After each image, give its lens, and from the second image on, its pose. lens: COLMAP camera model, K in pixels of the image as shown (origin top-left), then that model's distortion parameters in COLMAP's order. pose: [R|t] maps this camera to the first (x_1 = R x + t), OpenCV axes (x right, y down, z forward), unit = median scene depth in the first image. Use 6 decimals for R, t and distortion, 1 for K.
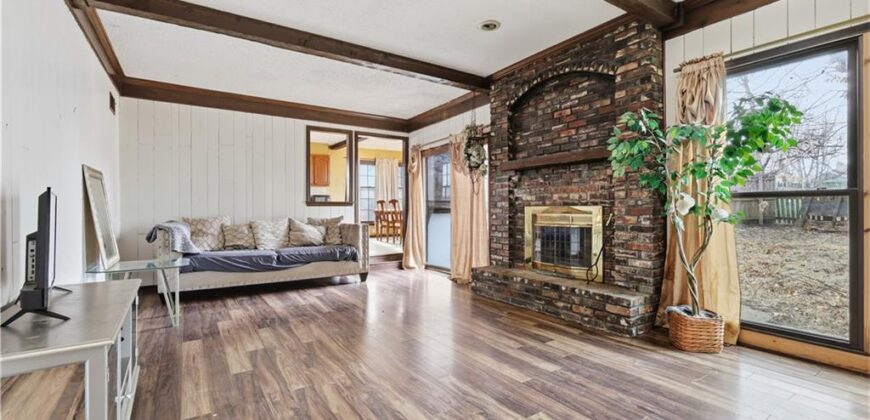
lens RADIAL K [[384.5, 0, 437.1], [0, 384.5, 208.1], [0, 0, 1]] dist [0.002154, 0.000173]
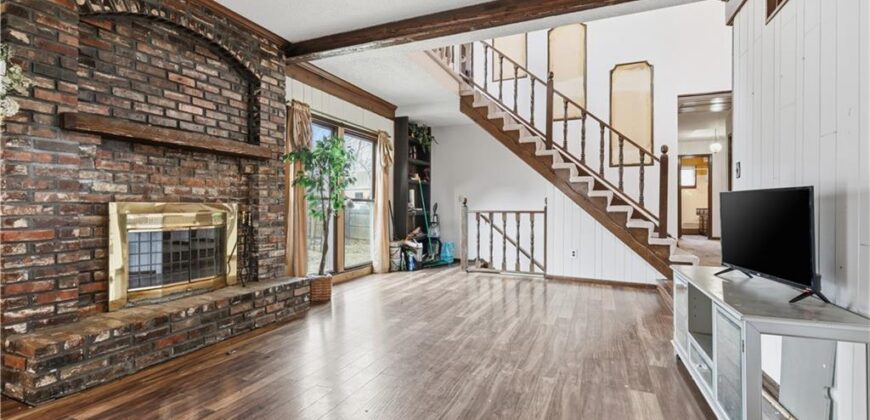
lens RADIAL K [[384.5, 0, 437.1], [0, 384.5, 208.1], [0, 0, 1]] dist [0.002154, 0.000173]
pose [[-0.561192, 0.000362, 0.827686, -0.658612], [-0.000645, 0.999999, -0.000874, 0.006116], [-0.827686, -0.001025, -0.561191, 1.149353]]
